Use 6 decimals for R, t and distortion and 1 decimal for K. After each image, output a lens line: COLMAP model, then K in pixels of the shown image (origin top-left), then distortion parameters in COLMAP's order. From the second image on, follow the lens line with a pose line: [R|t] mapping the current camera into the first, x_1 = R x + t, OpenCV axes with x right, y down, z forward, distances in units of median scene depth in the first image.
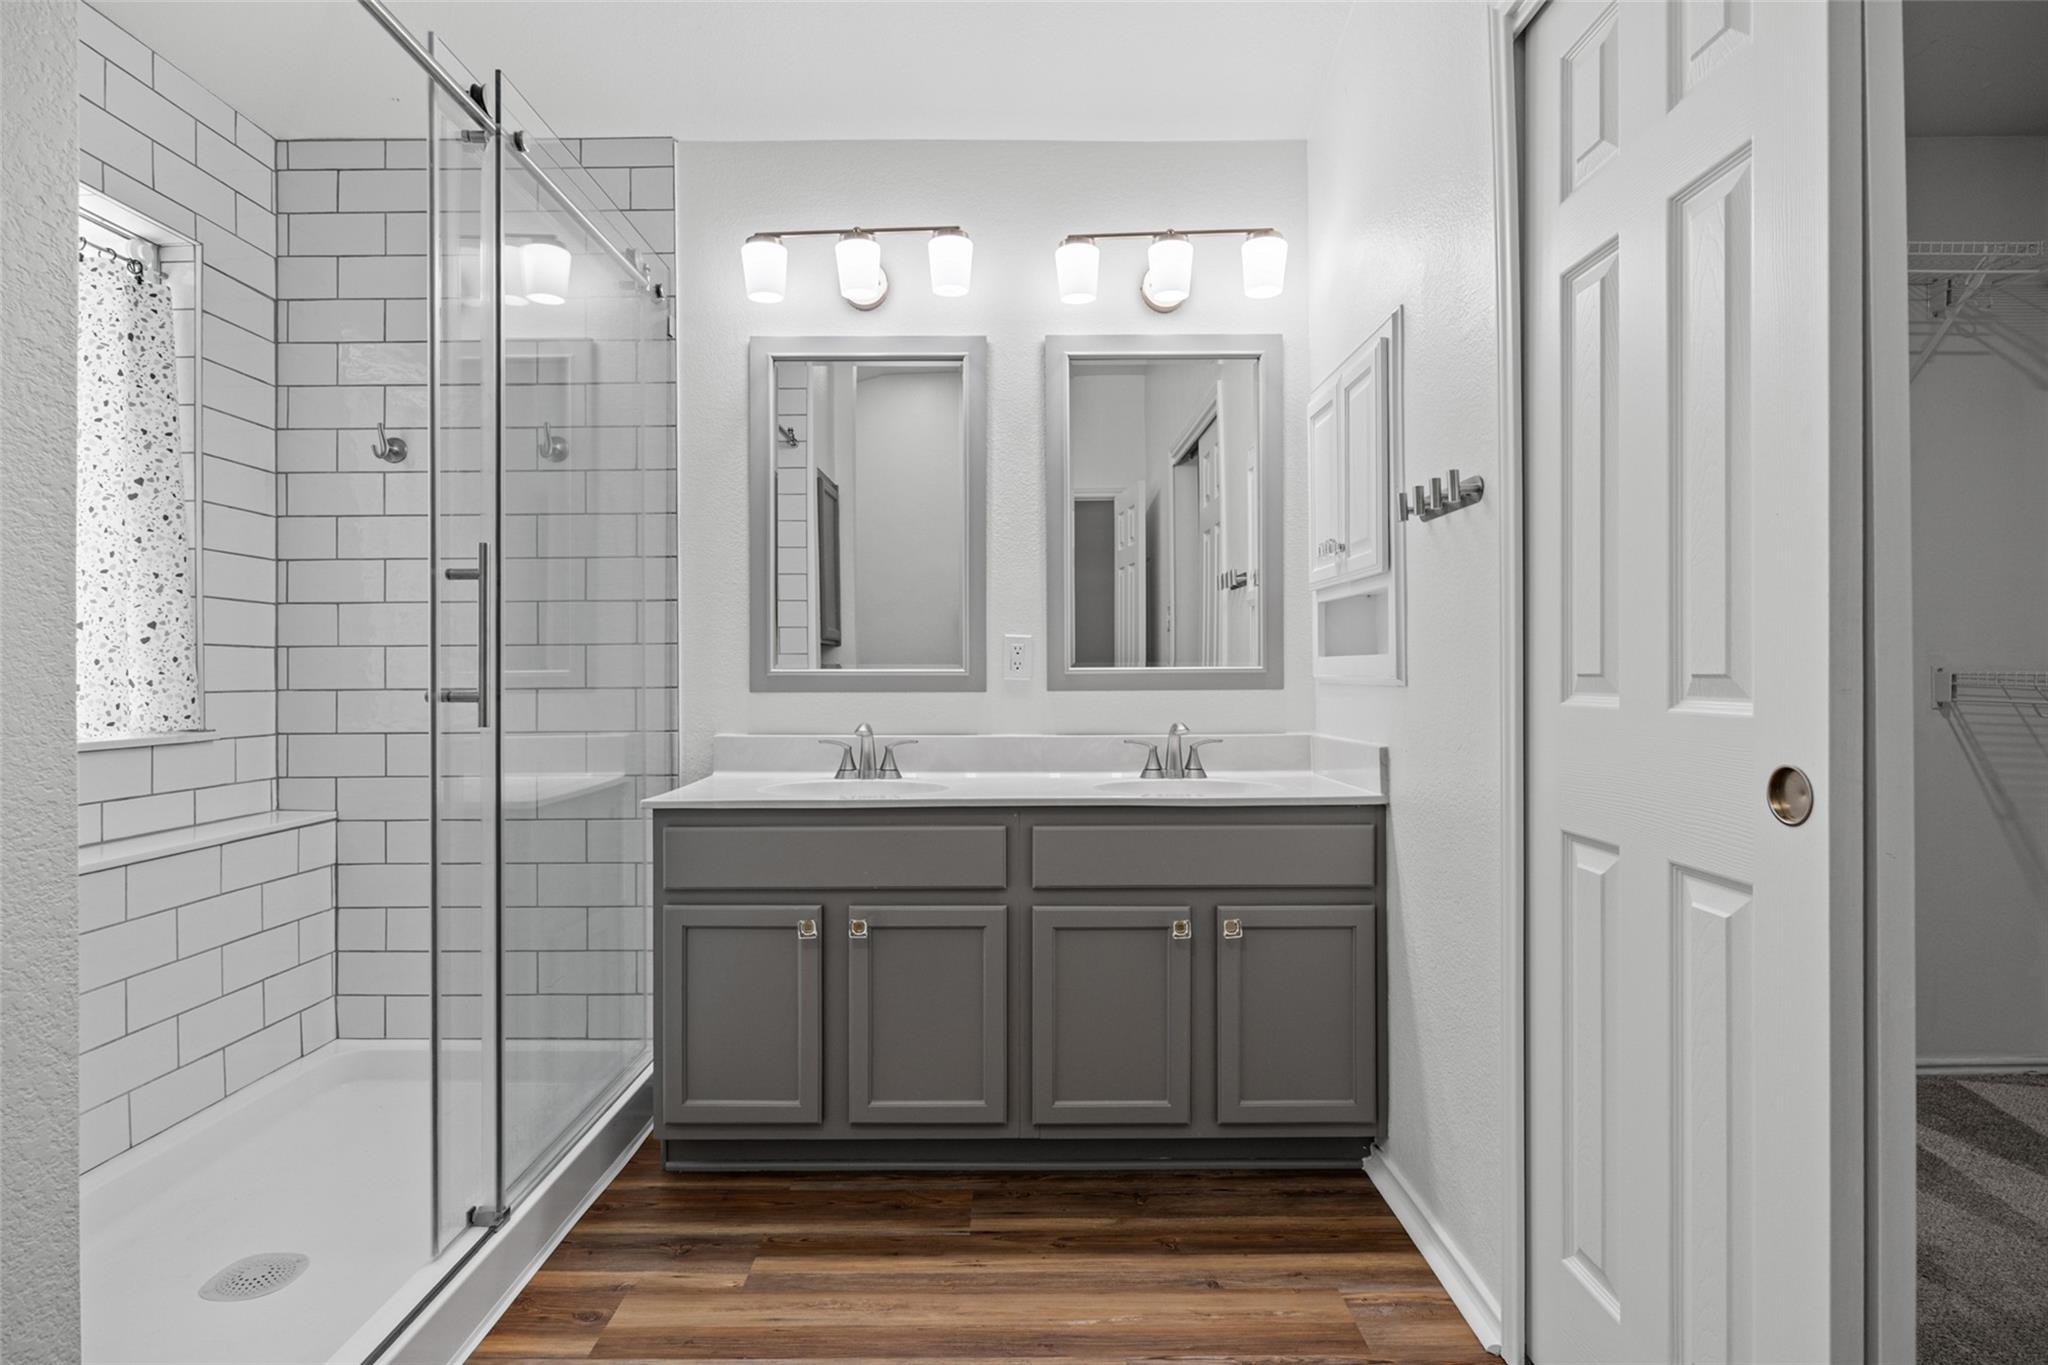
lens RADIAL K [[1071.7, 0, 1019.5], [0, 1071.7, 670.1], [0, 0, 1]] dist [-0.007497, -0.000194]
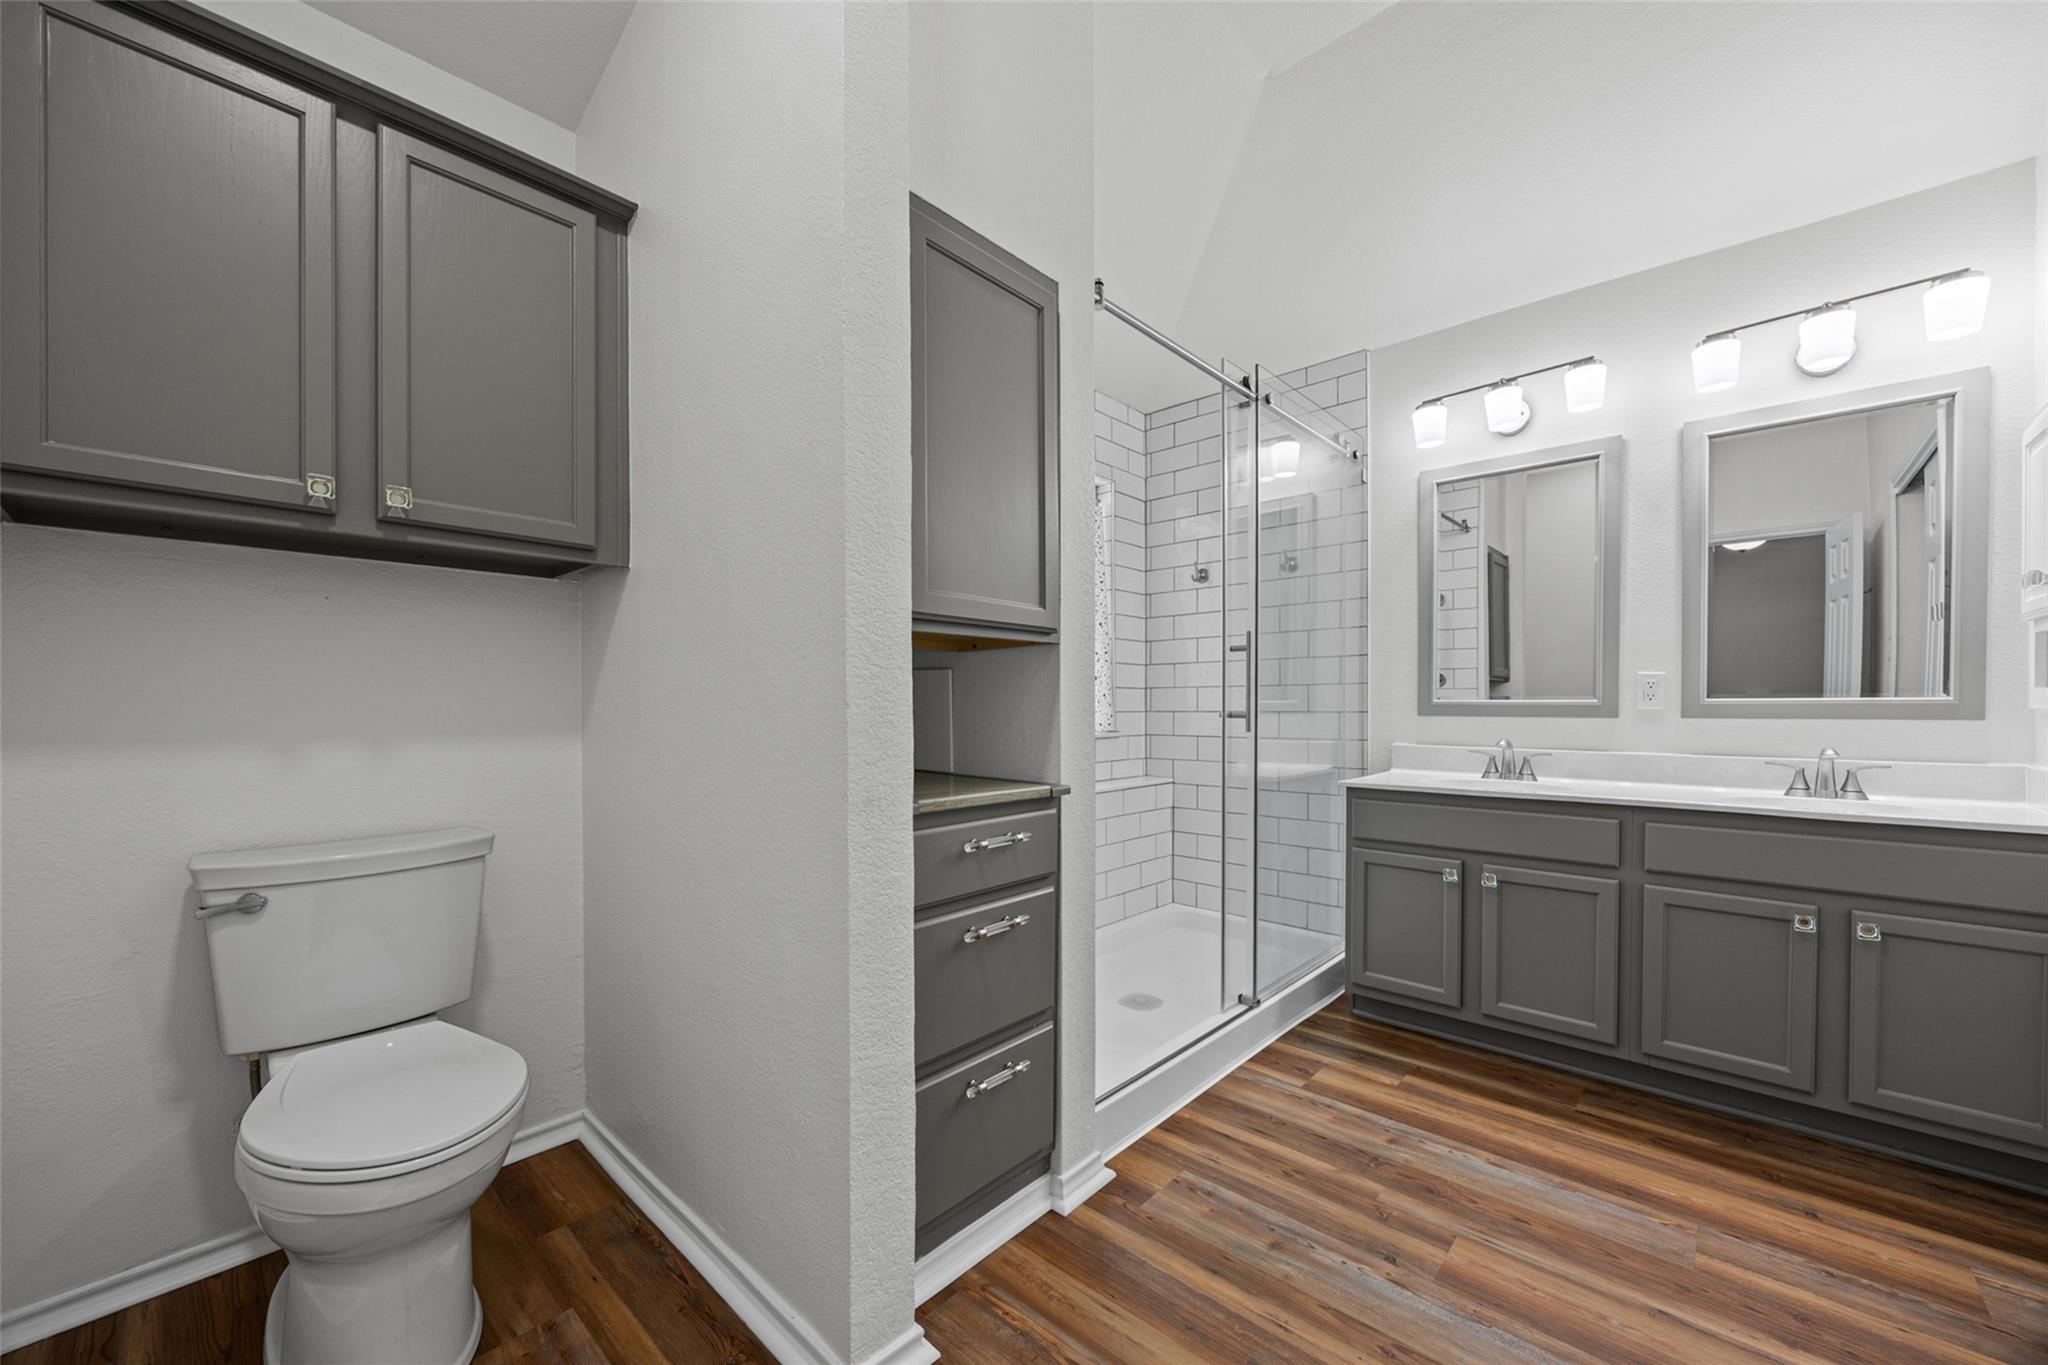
lens RADIAL K [[789.2, 0, 1026.6], [0, 789.2, 713.7], [0, 0, 1]] dist [-0.000565, 0.000135]
pose [[0.737940, 0.011381, -0.674770, 0.086949], [-0.000040, 0.999859, 0.016821, -0.000268], [0.674866, -0.012386, 0.737836, -0.168516]]
